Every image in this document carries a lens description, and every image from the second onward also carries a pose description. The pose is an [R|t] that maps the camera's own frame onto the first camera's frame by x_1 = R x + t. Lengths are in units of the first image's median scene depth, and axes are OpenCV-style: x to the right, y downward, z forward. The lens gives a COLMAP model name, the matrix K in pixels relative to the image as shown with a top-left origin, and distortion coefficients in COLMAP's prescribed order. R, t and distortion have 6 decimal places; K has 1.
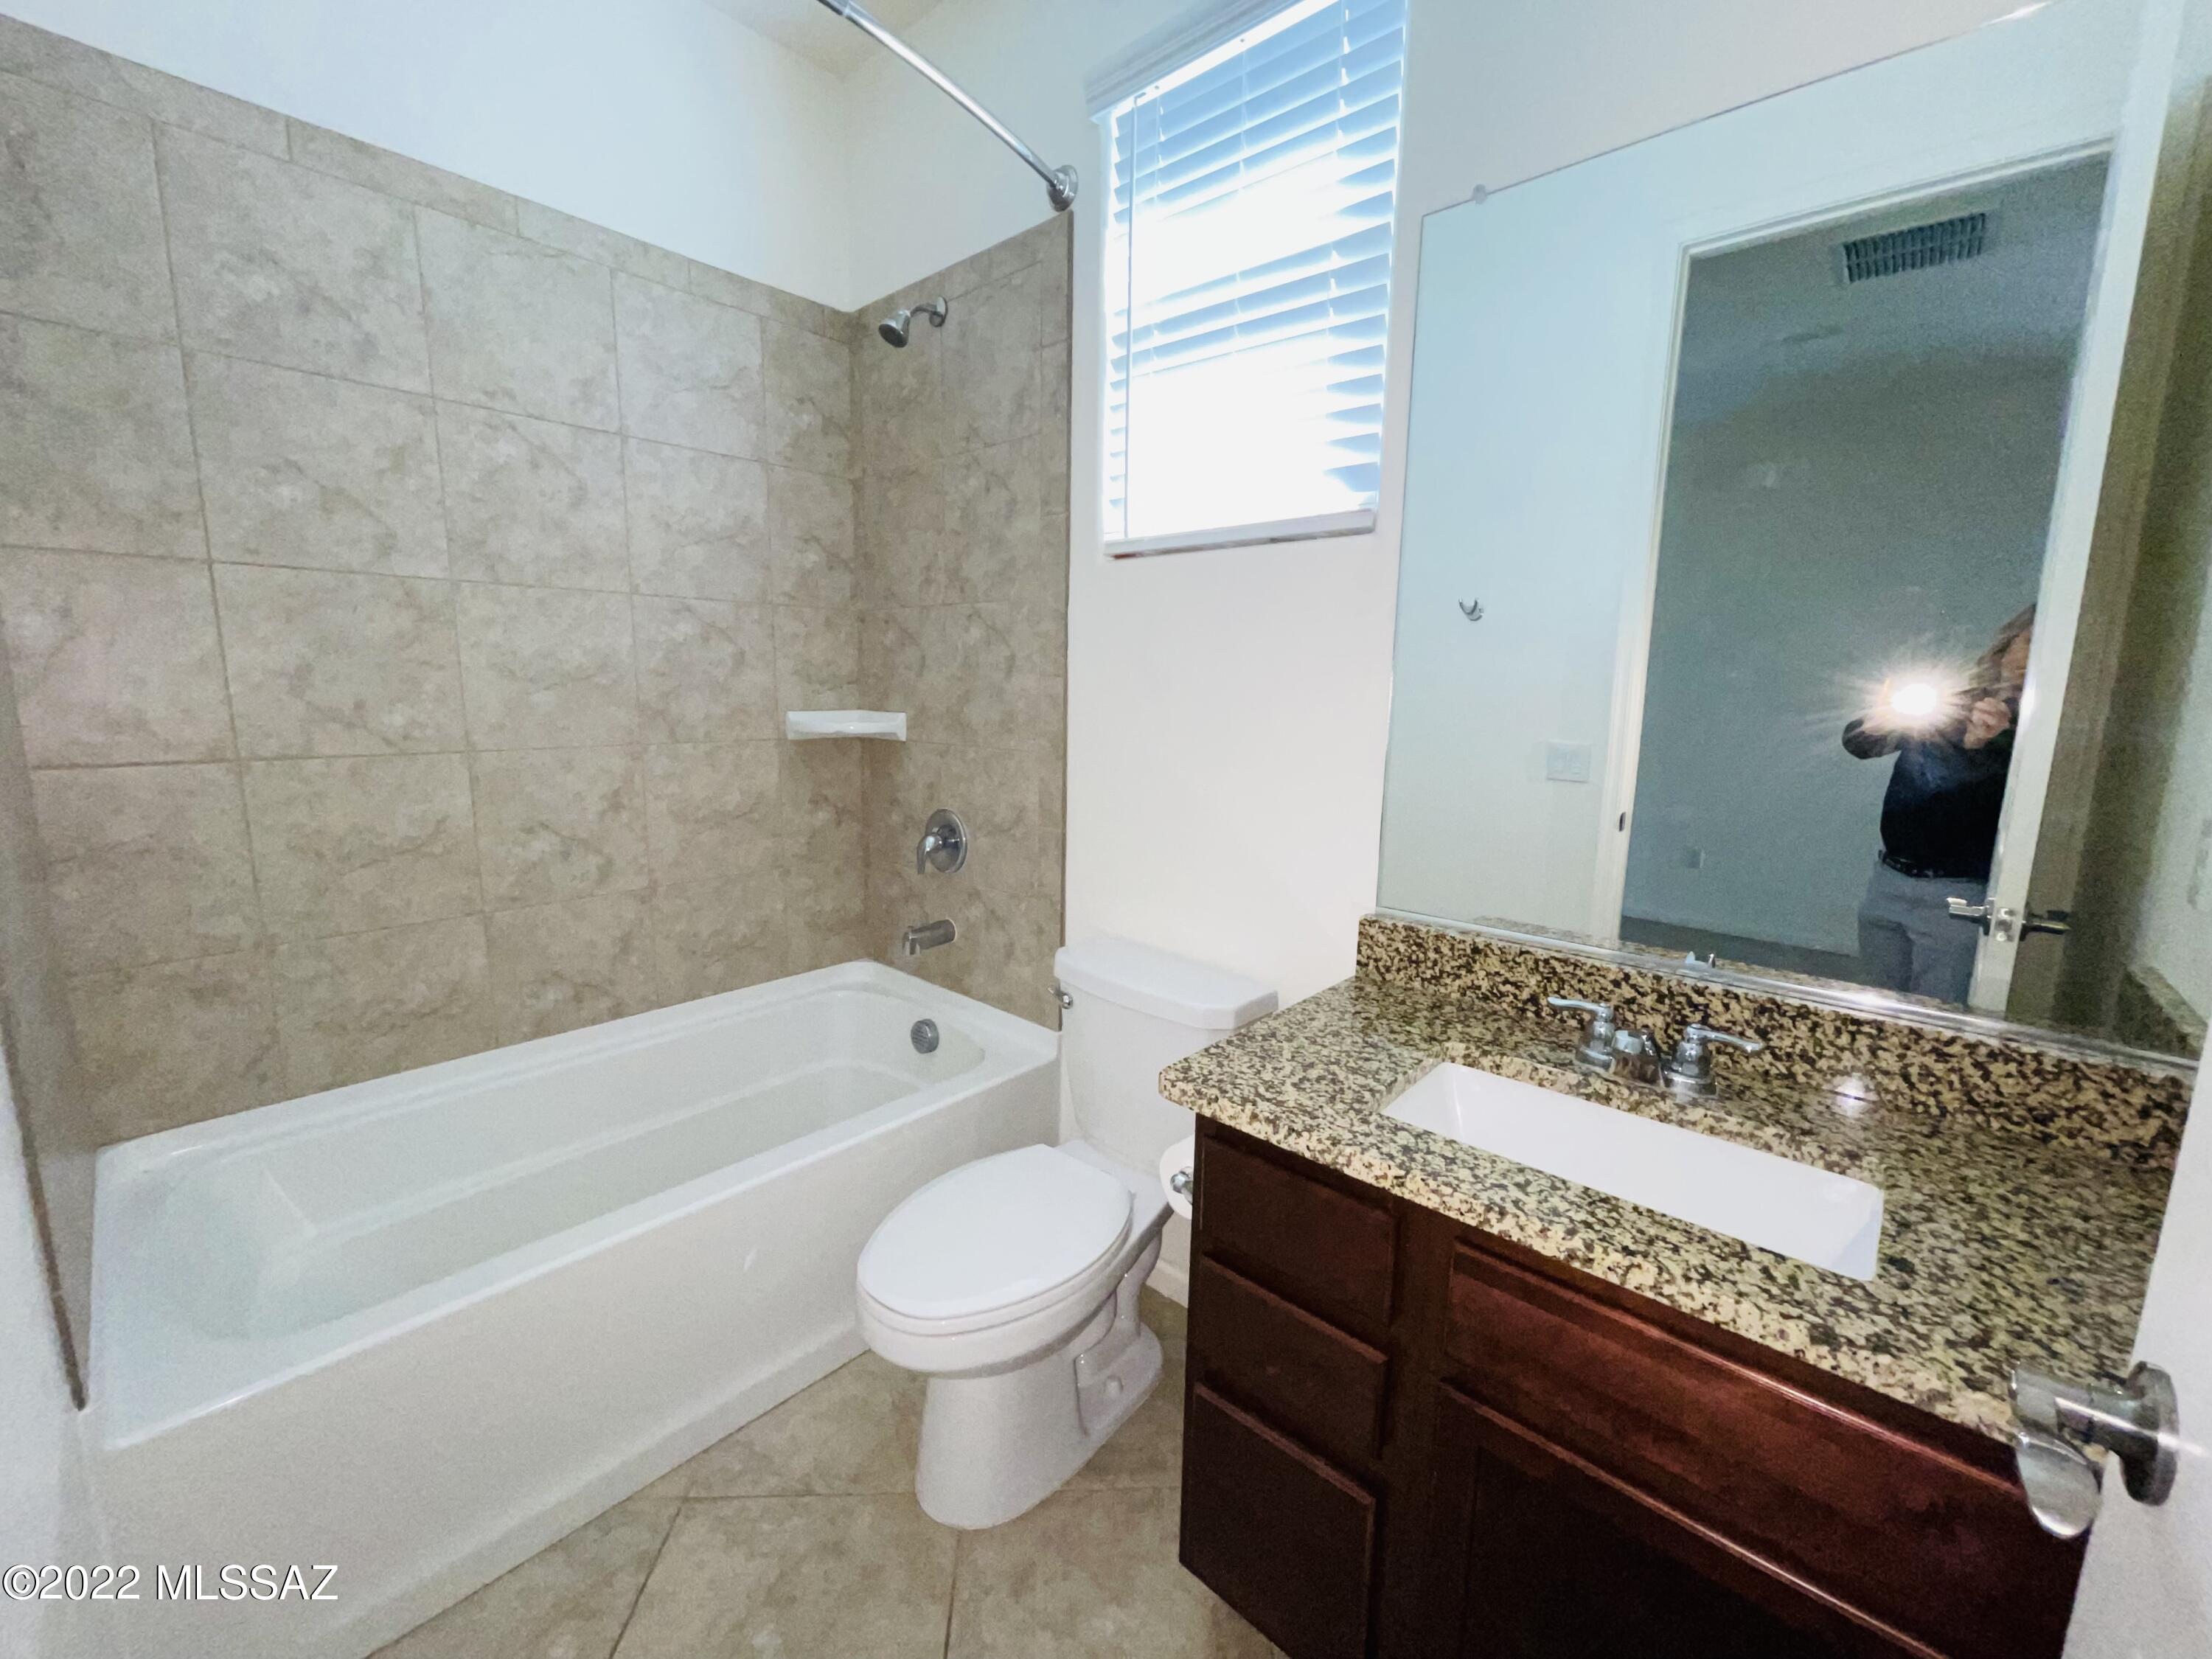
lens RADIAL K [[891.2, 0, 1100.6], [0, 891.2, 825.5], [0, 0, 1]] dist [-0.004174, 0.000444]
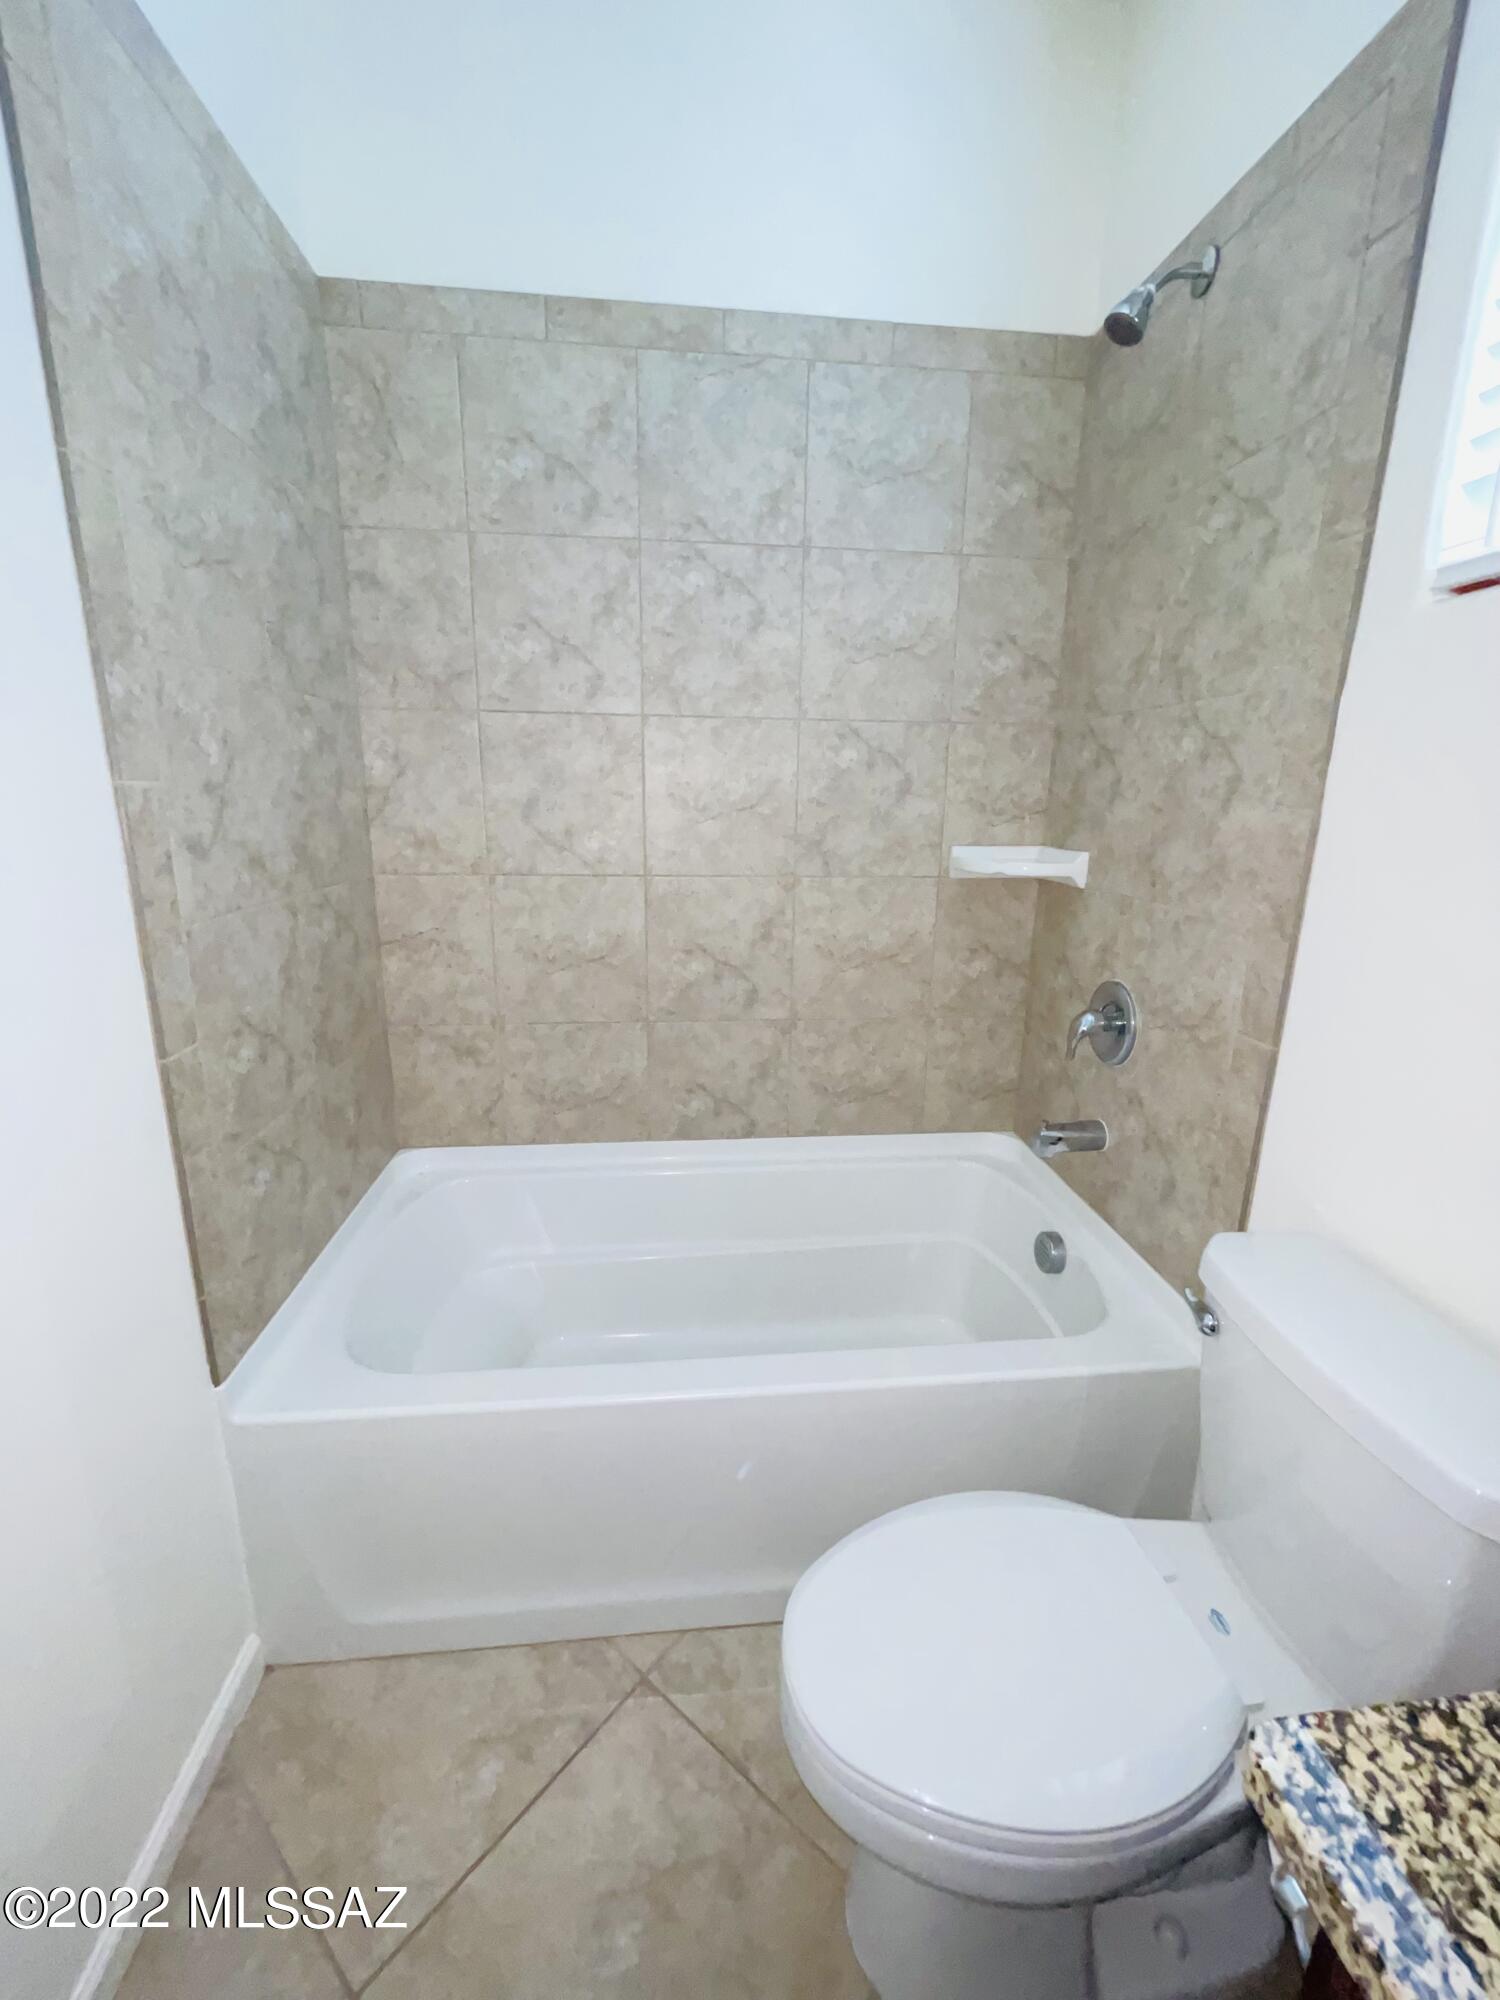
lens RADIAL K [[805.8, 0, 752.4], [0, 805.8, 994.0], [0, 0, 1]] dist [-0.004174, 0.000444]
pose [[0.746939, 0.153083, -0.647030, 0.047048], [-0.109270, 0.988166, 0.107652, -0.054545], [0.655852, -0.009708, 0.754827, 0.306215]]
